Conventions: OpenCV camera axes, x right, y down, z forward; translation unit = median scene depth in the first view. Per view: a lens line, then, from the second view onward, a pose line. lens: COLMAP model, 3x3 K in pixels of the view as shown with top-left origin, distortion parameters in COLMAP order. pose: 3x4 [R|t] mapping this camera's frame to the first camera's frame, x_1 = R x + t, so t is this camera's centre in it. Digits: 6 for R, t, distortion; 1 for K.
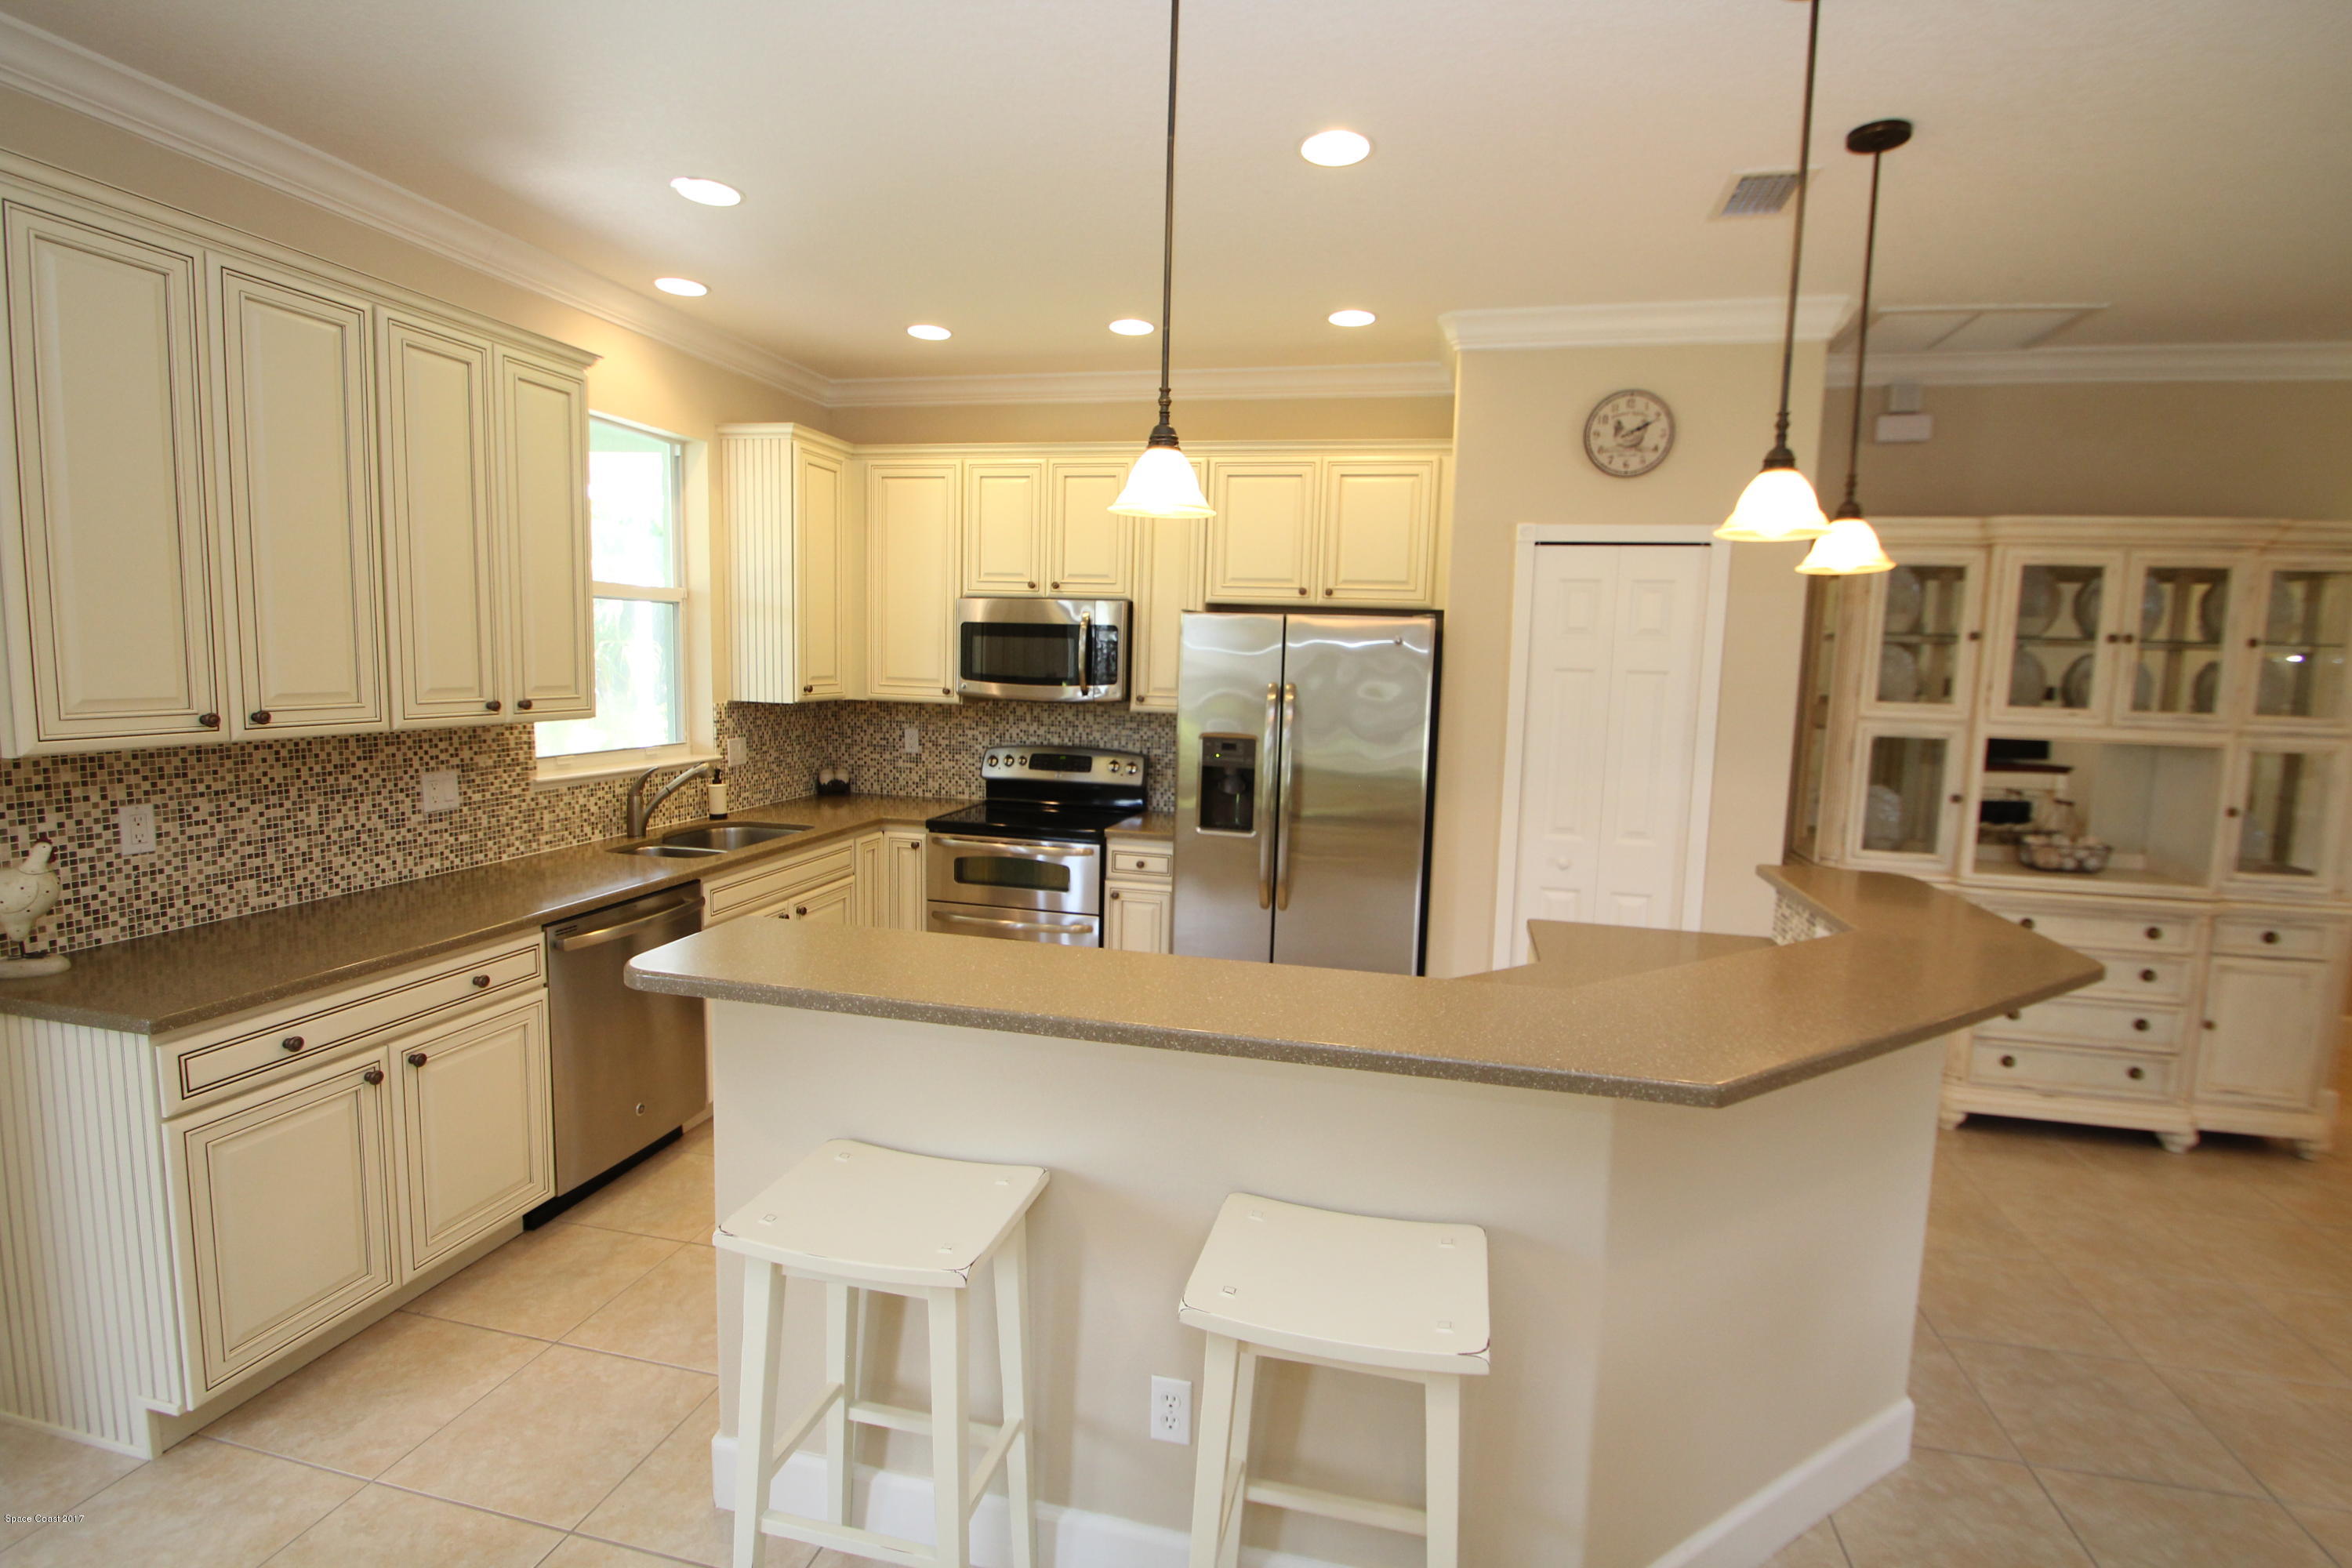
lens RADIAL K [[1101.8, 0, 1200.2], [0, 1101.8, 777.6], [0, 0, 1]] dist [0.006593, -0.011977]
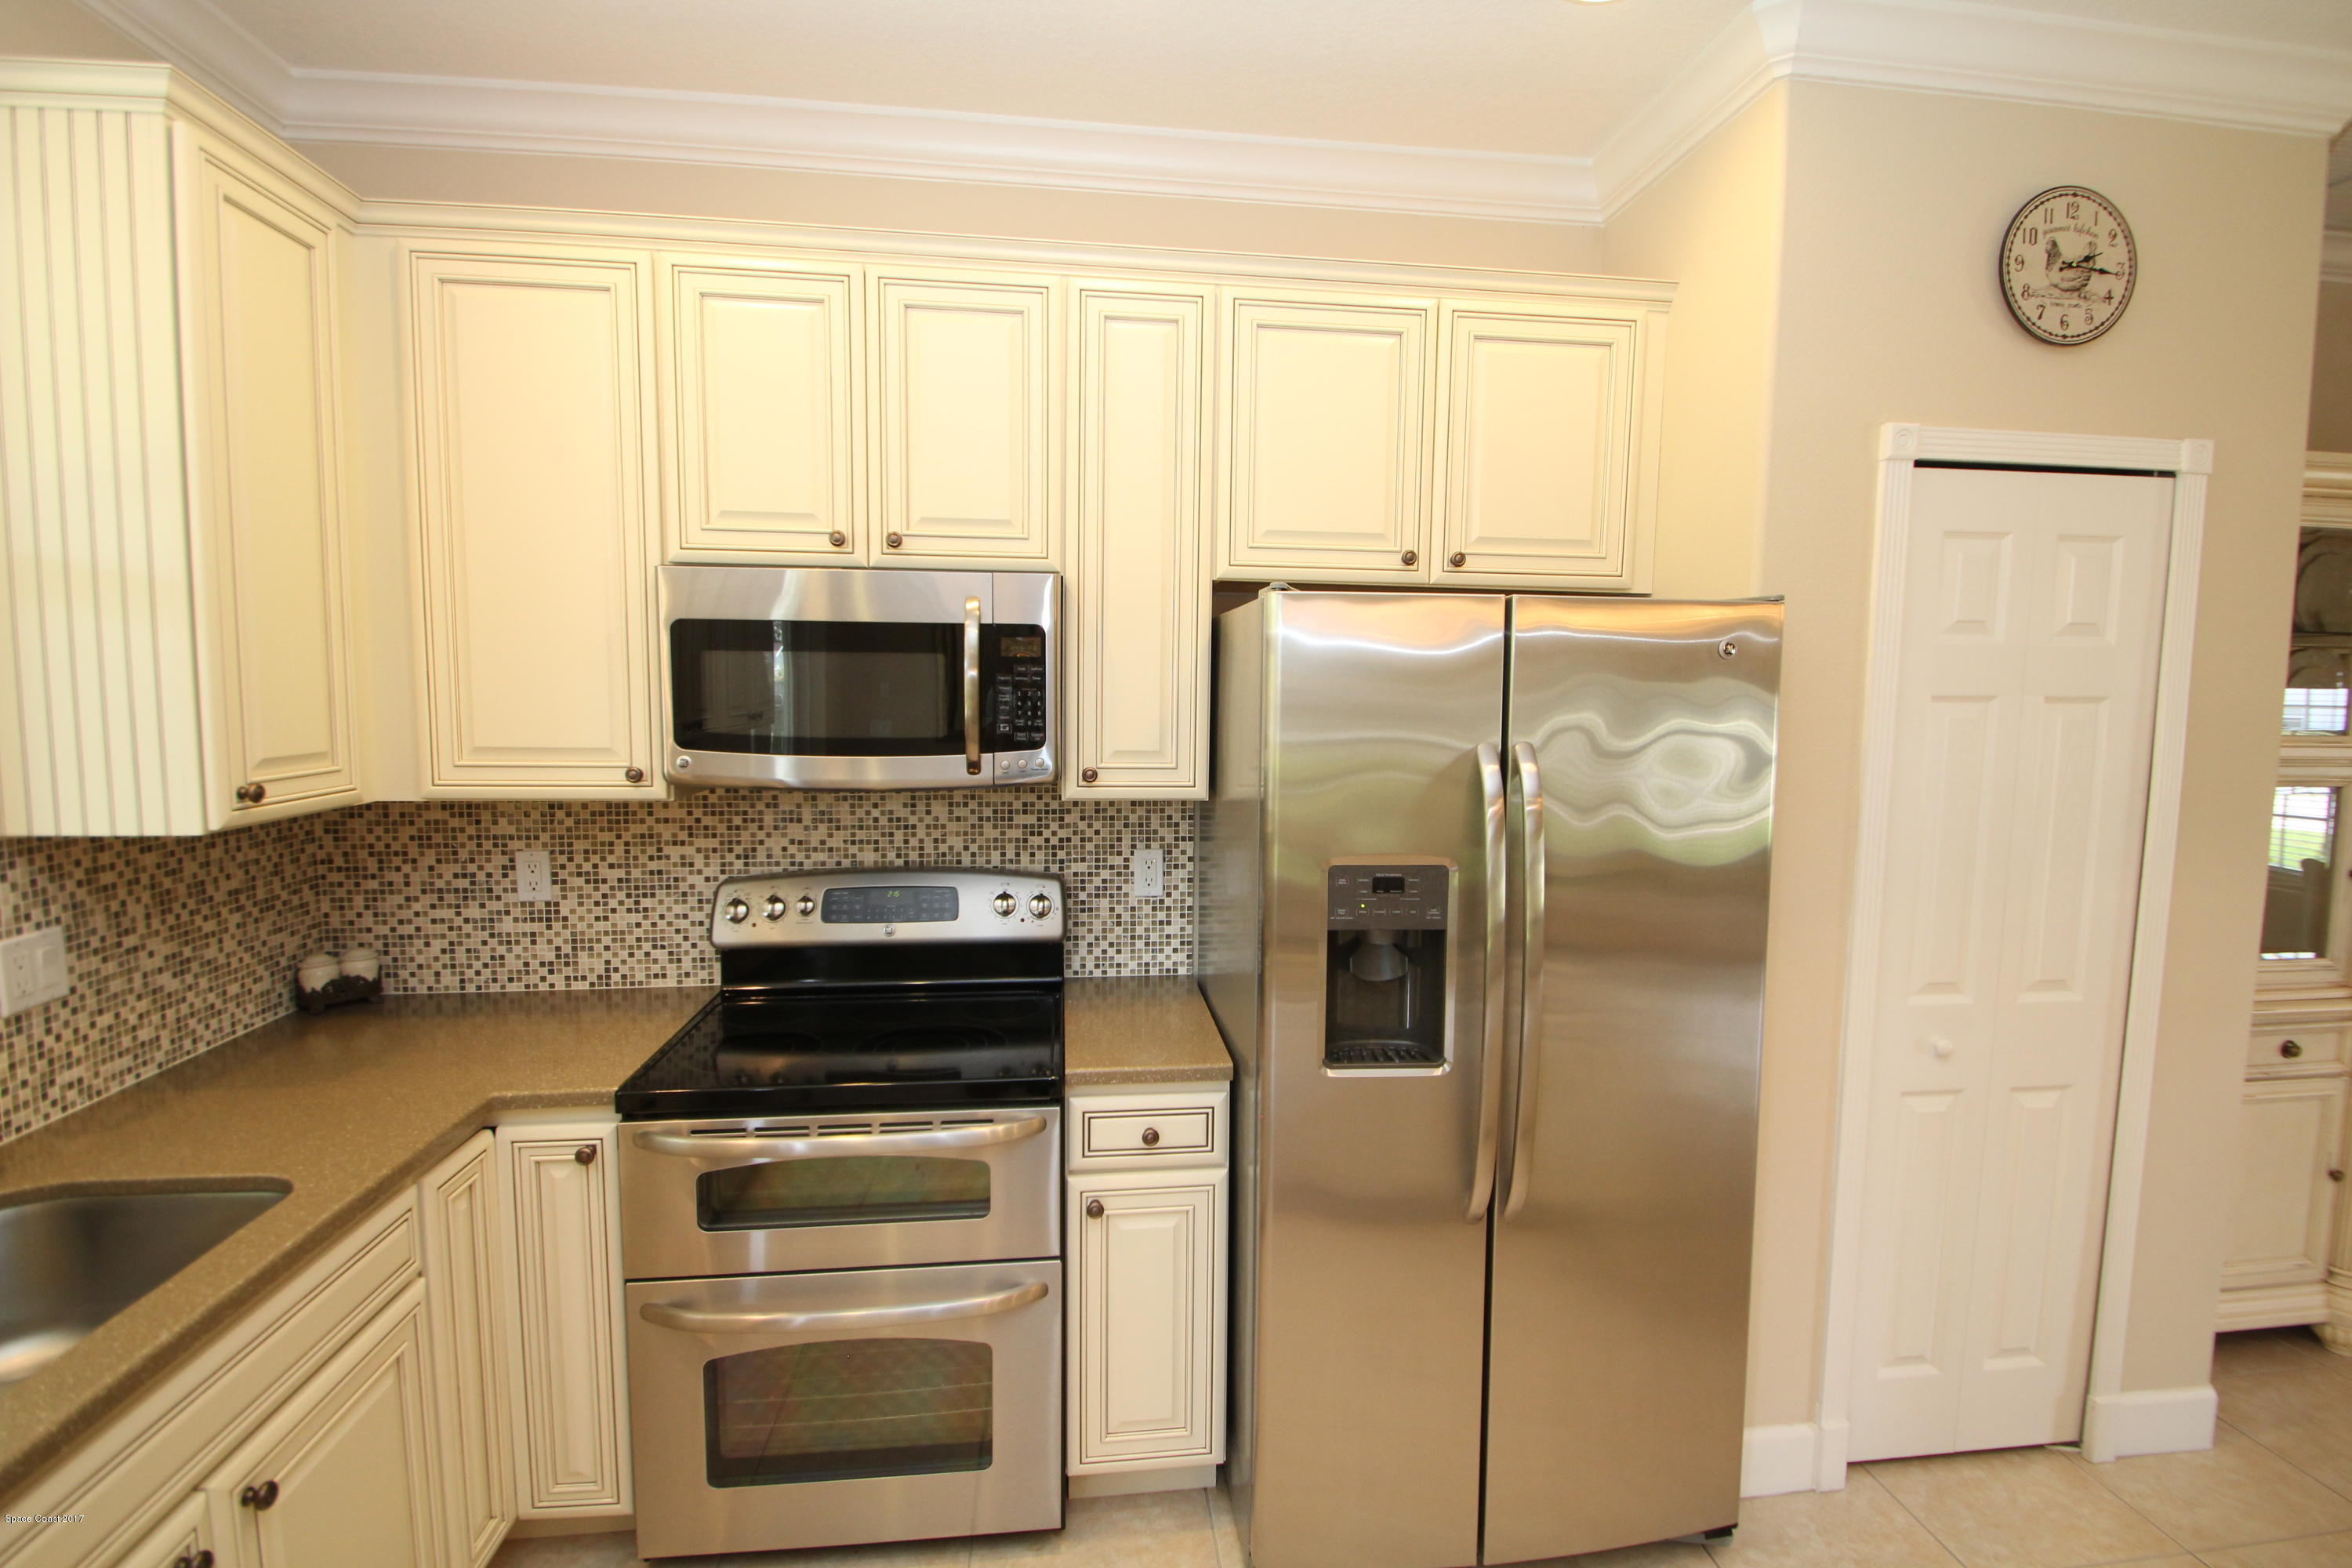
lens RADIAL K [[1101.8, 0, 1196.1], [0, 1101.8, 779.3], [0, 0, 1]] dist [0.006593, -0.011977]
pose [[0.937500, -0.050946, 0.344237, -0.201434], [0.055344, 0.998463, -0.002957, -0.073877], [-0.343557, 0.021824, 0.938878, 0.593433]]
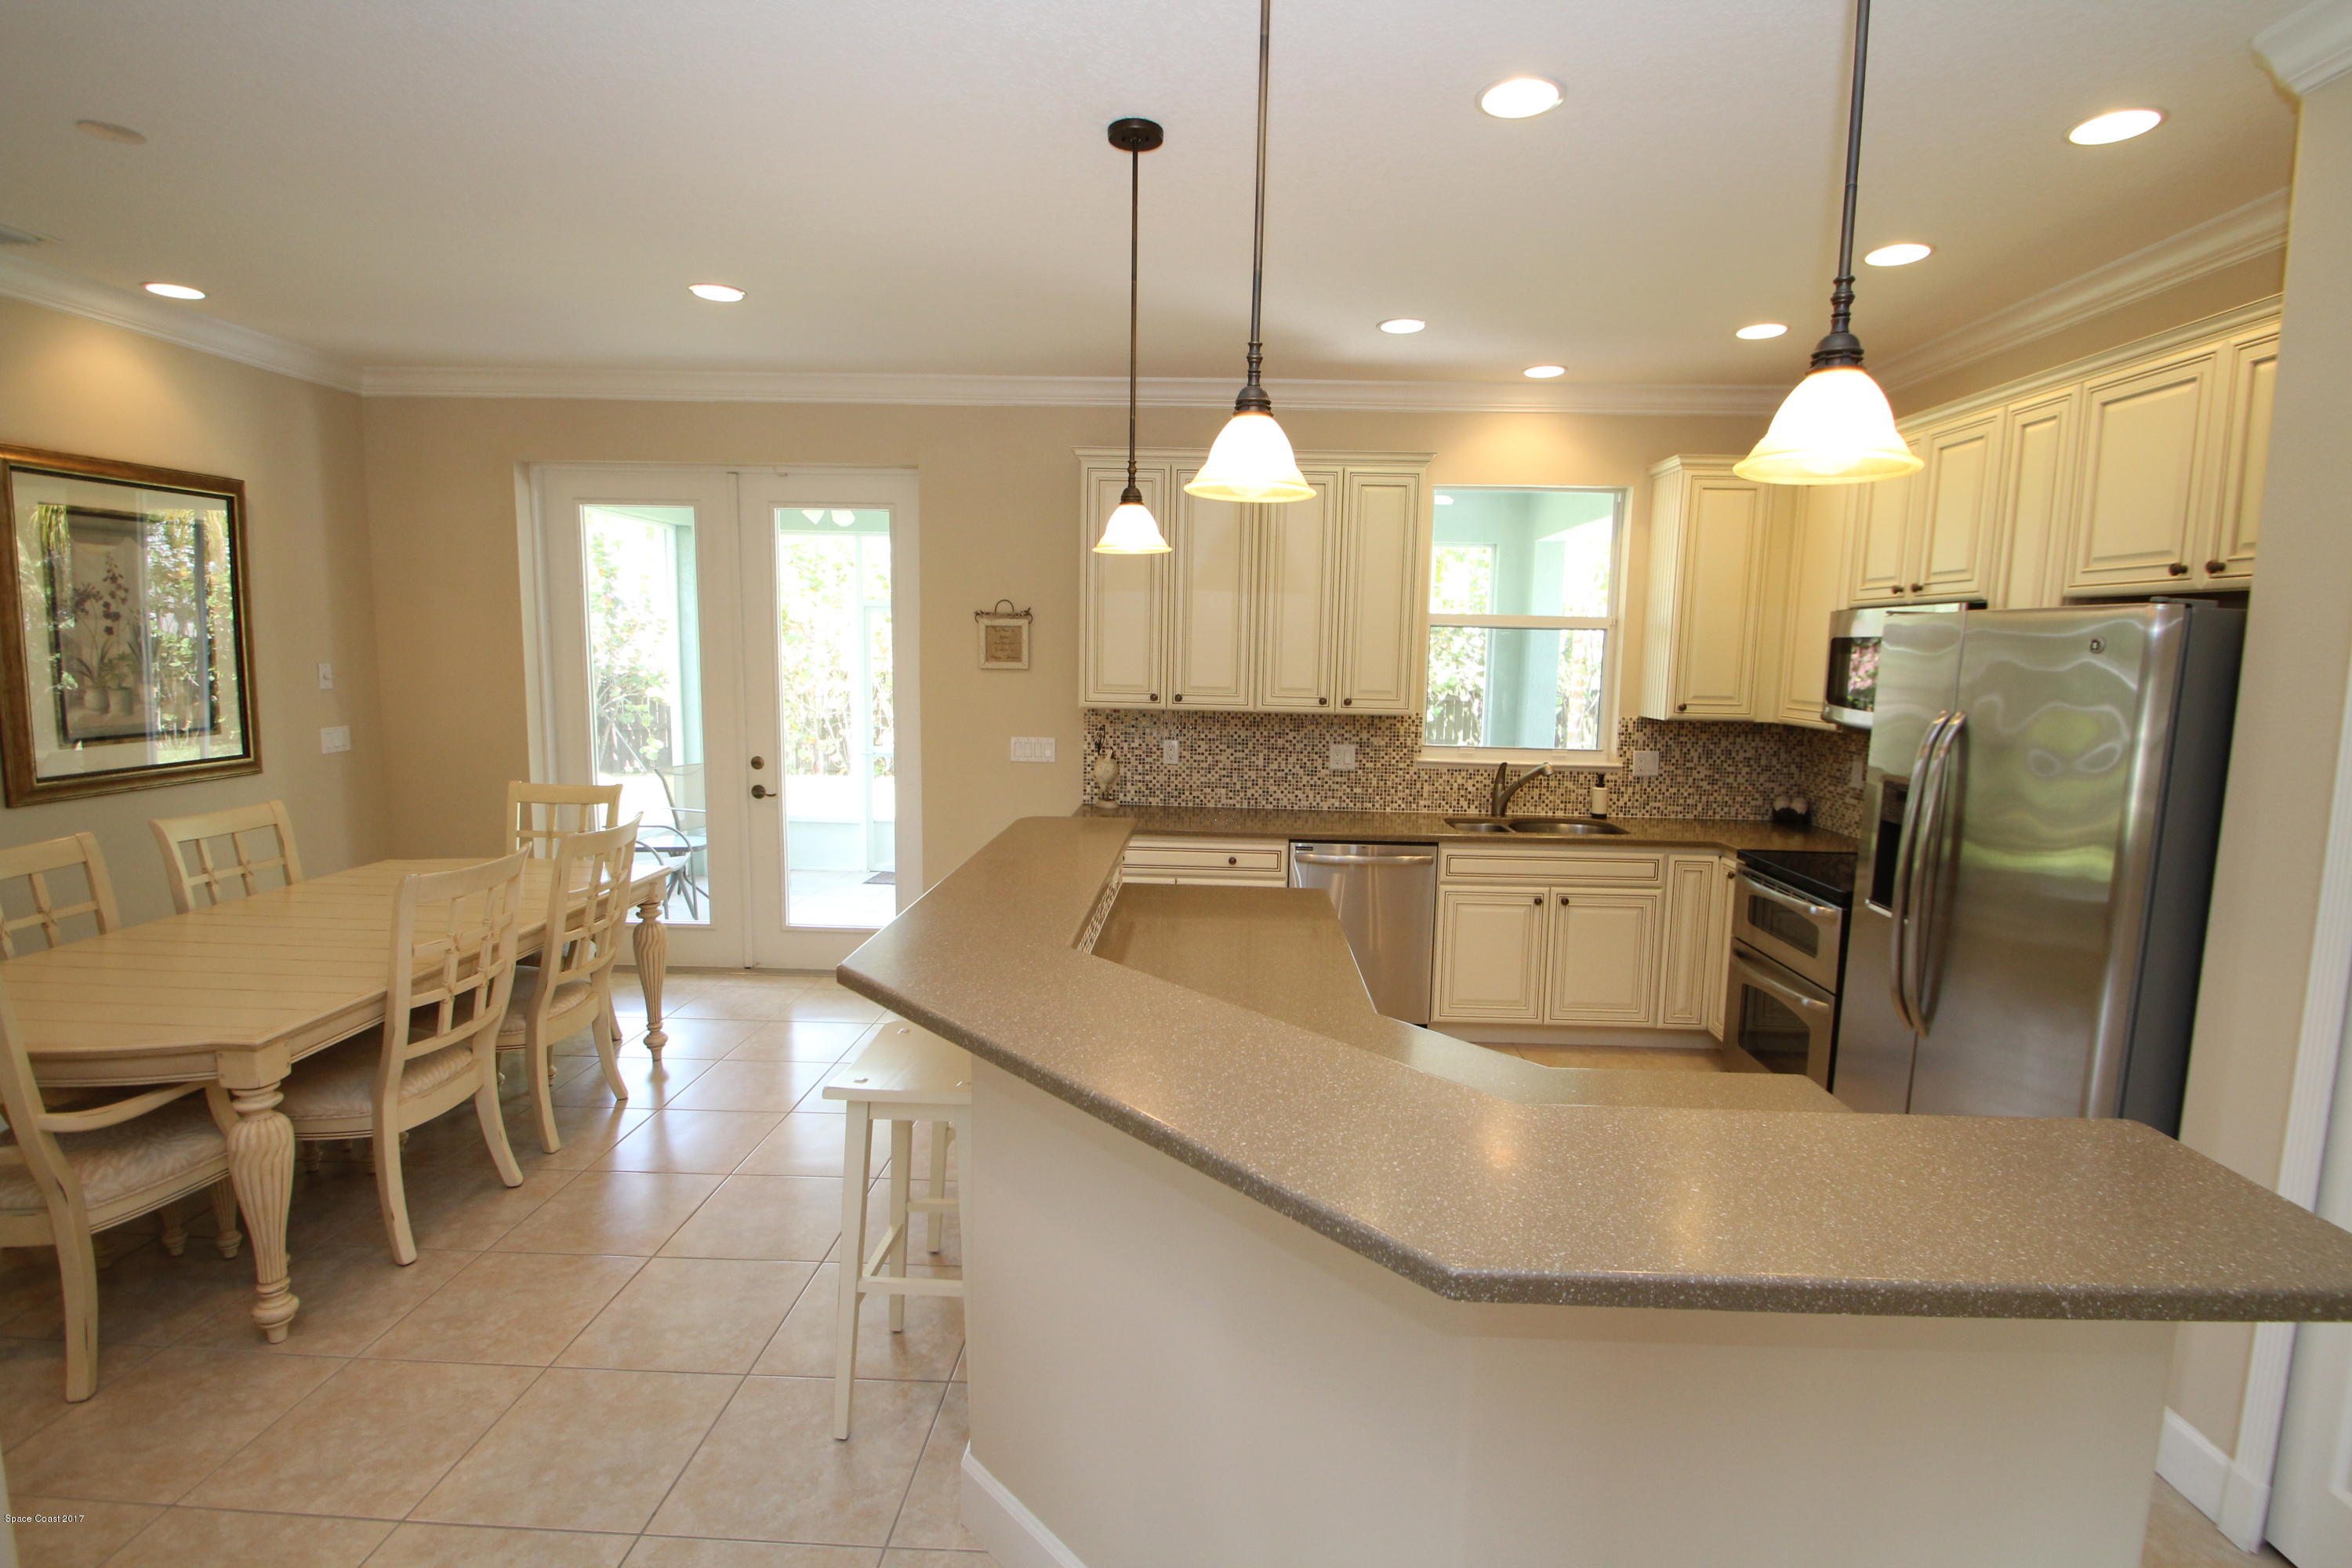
lens RADIAL K [[1101.8, 0, 1195.7], [0, 1101.8, 778.4], [0, 0, 1]] dist [0.006593, -0.011977]
pose [[0.195680, 0.090880, -0.976448, 0.638851], [-0.126311, 0.989739, 0.066804, -0.028839], [0.972499, 0.110264, 0.205152, 0.392424]]
